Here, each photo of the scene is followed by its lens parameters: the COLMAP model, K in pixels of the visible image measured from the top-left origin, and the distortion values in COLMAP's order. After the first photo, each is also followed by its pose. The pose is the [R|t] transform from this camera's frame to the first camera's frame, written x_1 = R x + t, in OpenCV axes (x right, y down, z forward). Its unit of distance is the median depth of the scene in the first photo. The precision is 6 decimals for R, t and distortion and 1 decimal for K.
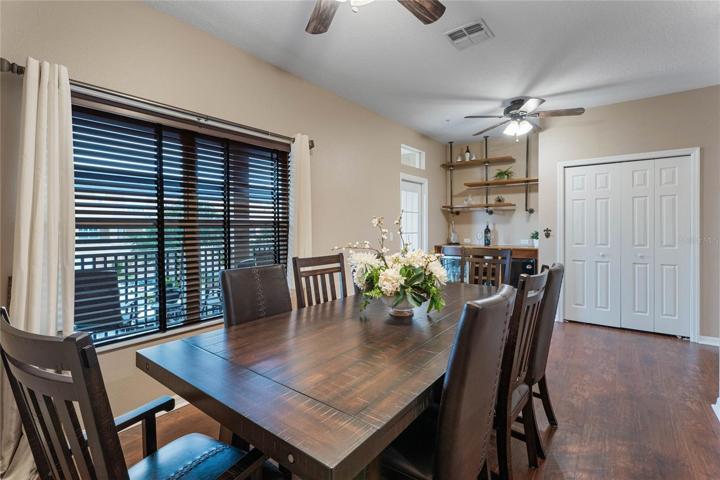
lens RADIAL K [[327.8, 0, 358.1], [0, 327.8, 226.7], [0, 0, 1]] dist [0.000319, 0.000019]
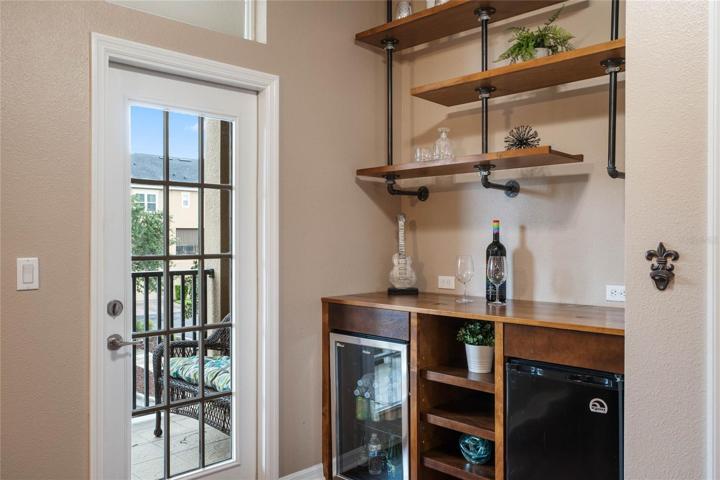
lens RADIAL K [[590.3, 0, 360.0], [0, 590.3, 240.0], [0, 0, 1]] dist [0.001094, 0.002248]
pose [[0.991343, 0.004062, -0.131238, 0.346650], [-0.003332, 0.999978, 0.005780, -0.000019], [0.131258, -0.005293, 0.991334, 0.471056]]
